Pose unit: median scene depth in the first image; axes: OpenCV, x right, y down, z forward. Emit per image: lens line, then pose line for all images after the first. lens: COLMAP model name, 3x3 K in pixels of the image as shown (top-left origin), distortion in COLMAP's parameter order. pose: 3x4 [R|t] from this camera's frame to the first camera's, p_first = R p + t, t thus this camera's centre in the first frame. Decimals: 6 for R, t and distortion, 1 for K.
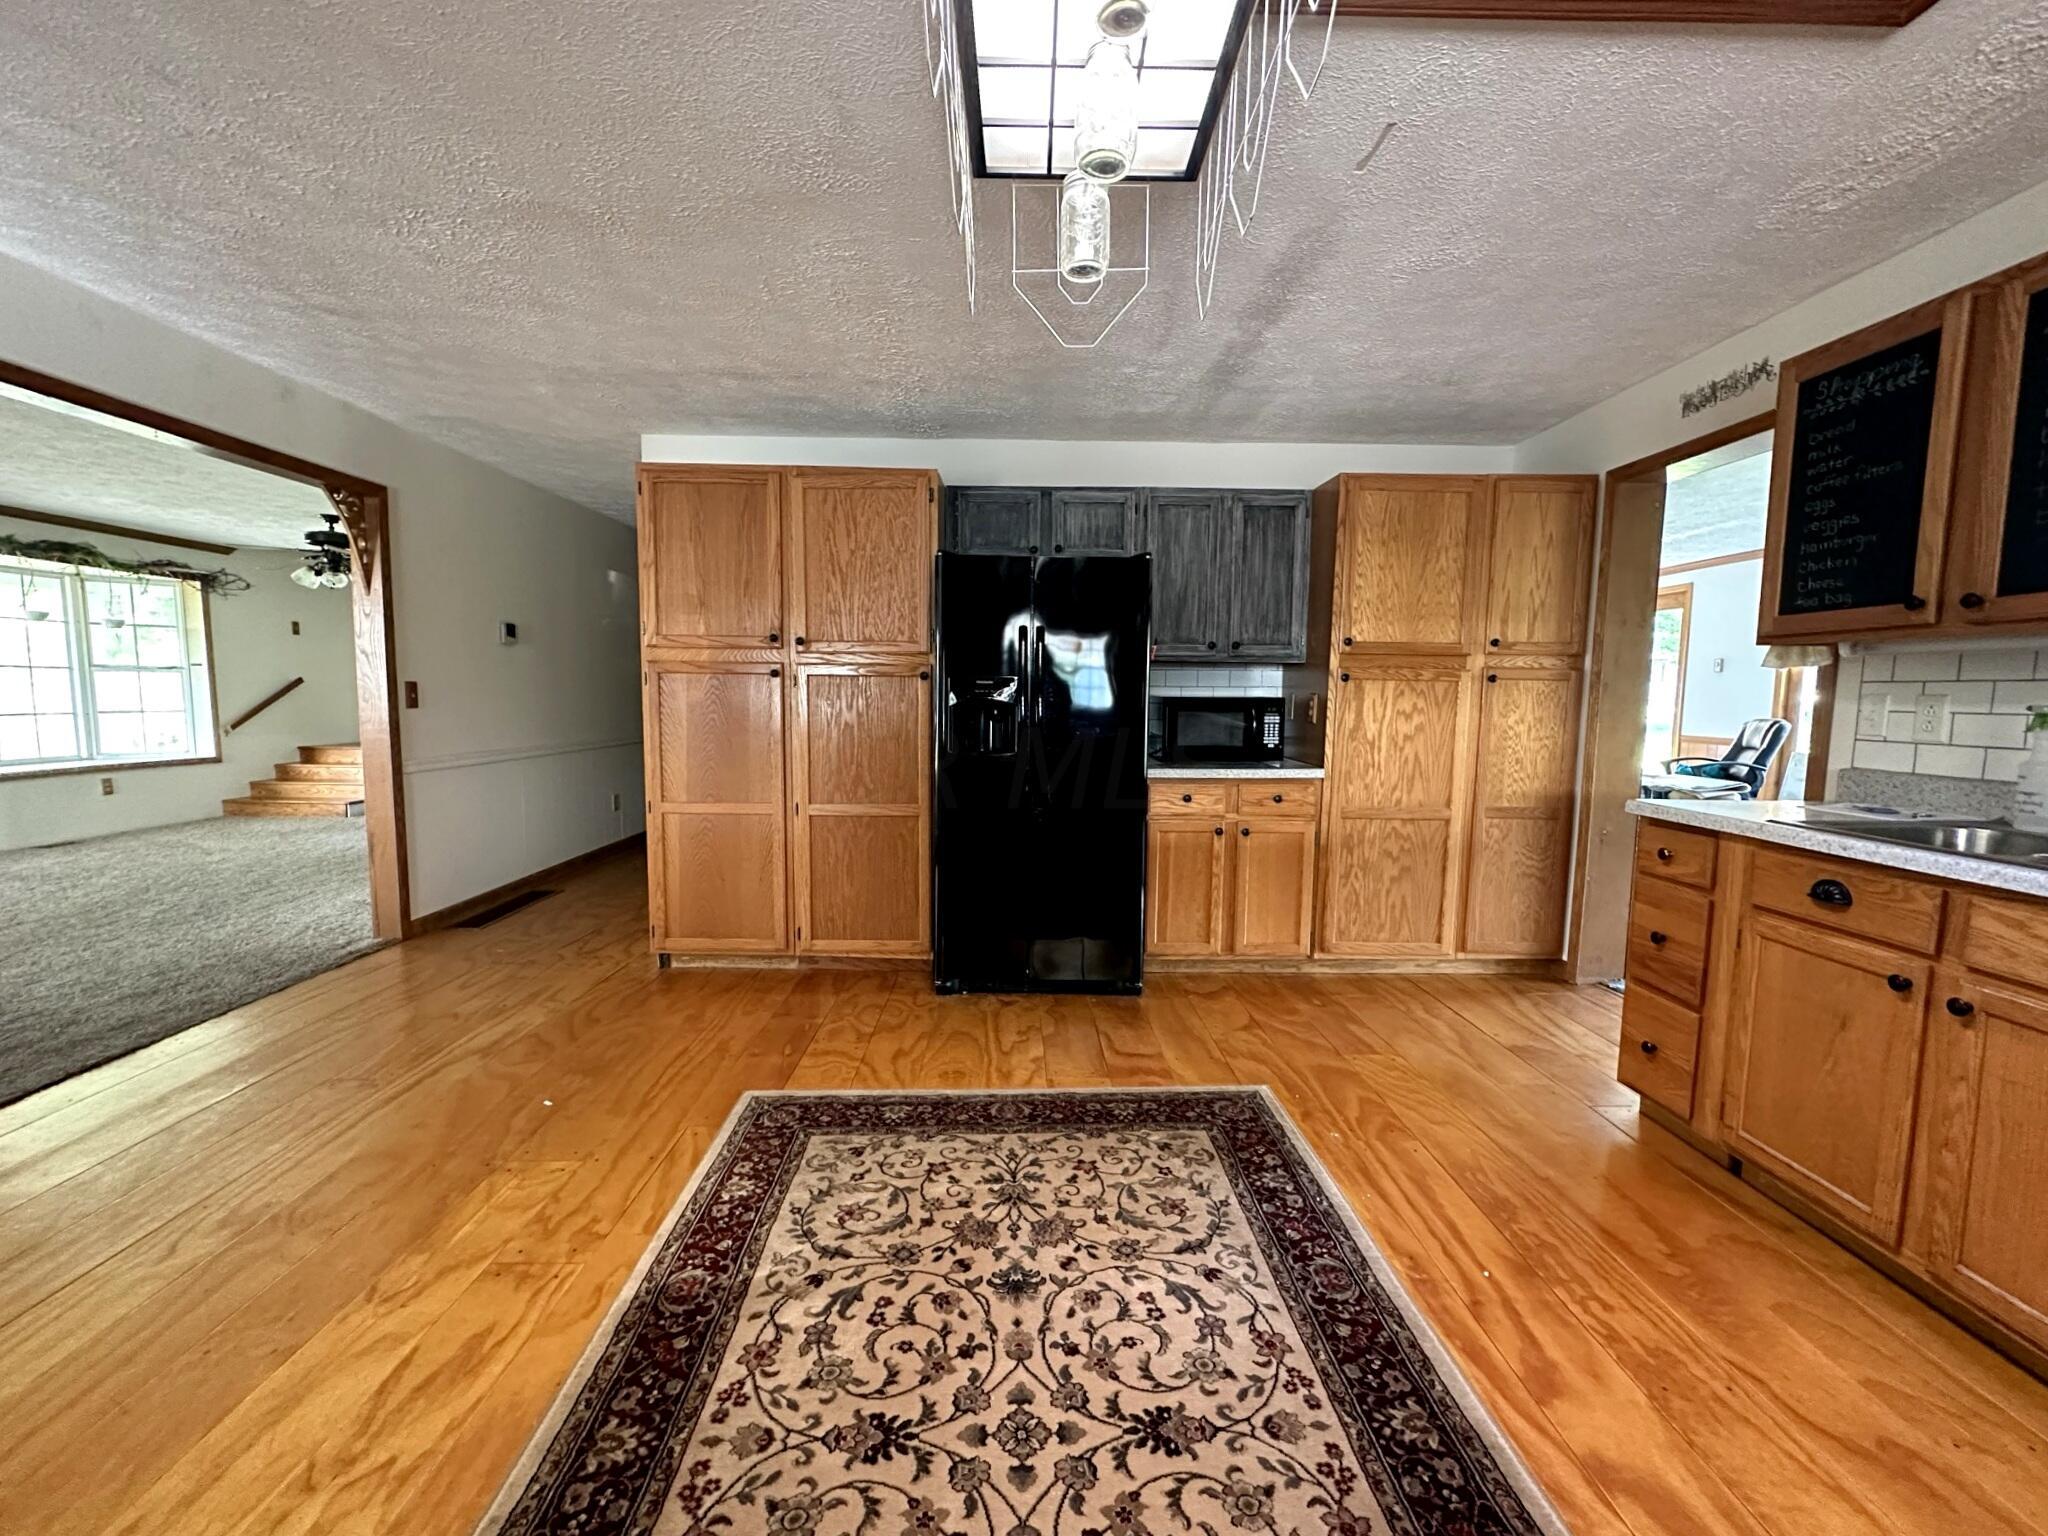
lens RADIAL K [[833.2, 0, 1024.0], [0, 833.2, 768.0], [0, 0, 1]] dist [-0.003047, -0.000049]
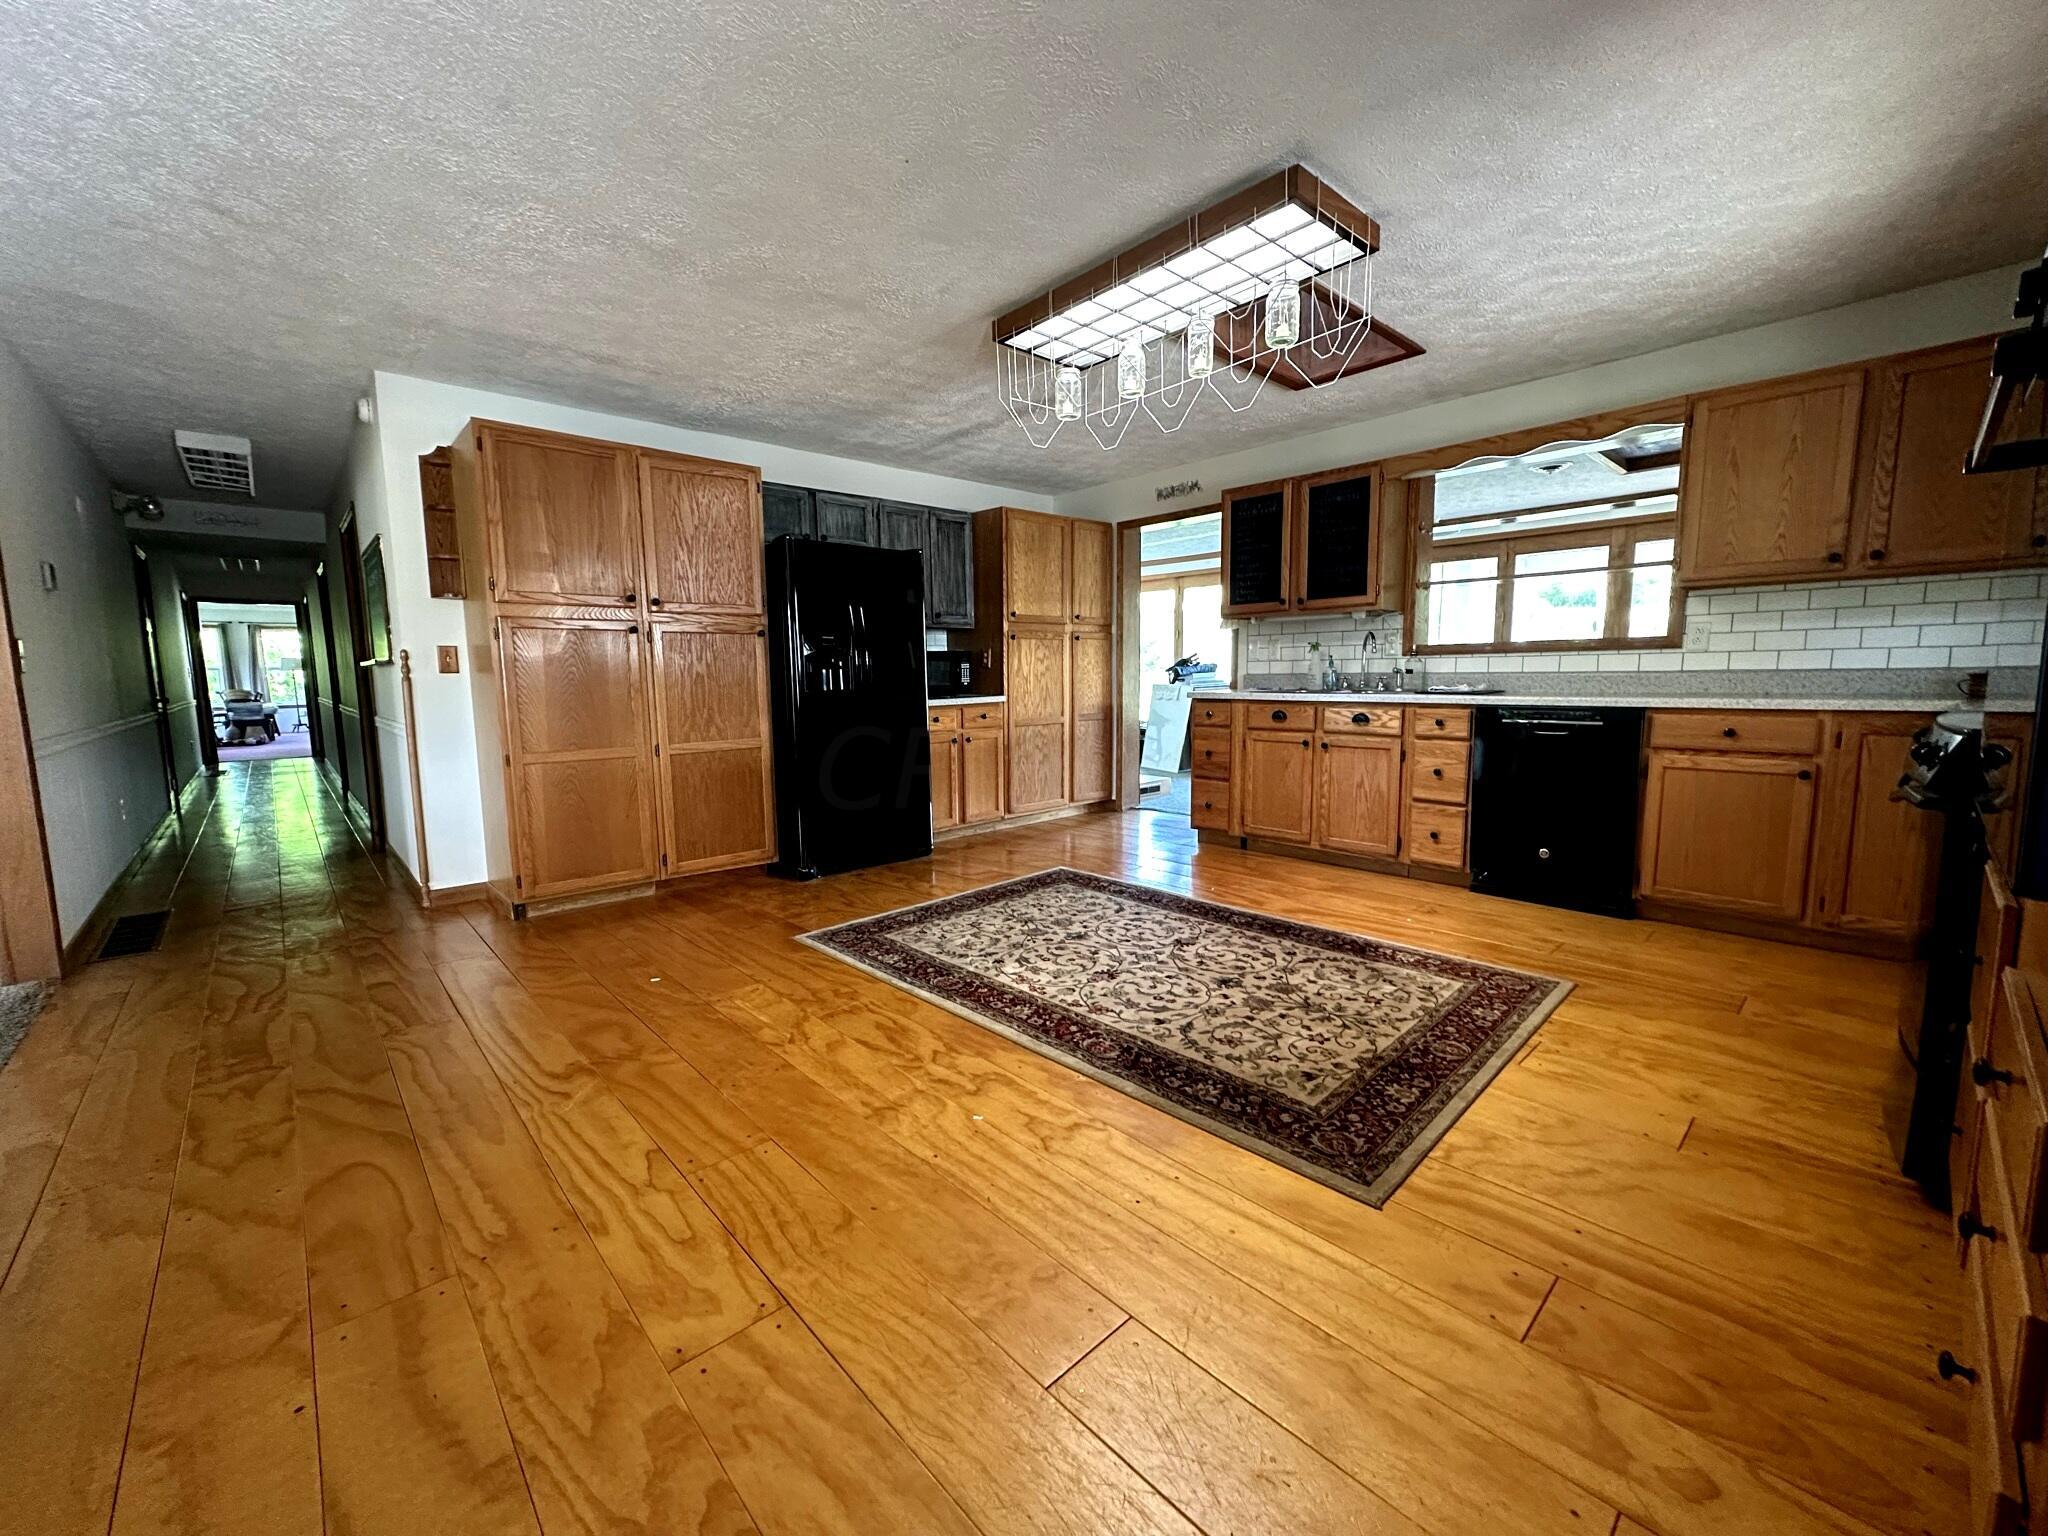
lens RADIAL K [[833.2, 0, 1024.0], [0, 833.2, 768.0], [0, 0, 1]] dist [-0.003047, -0.000049]
pose [[0.735454, -0.098909, 0.670317, -0.962649], [0.084343, 0.994958, 0.054273, 0.077934], [-0.672305, 0.016622, 0.740088, -0.256892]]
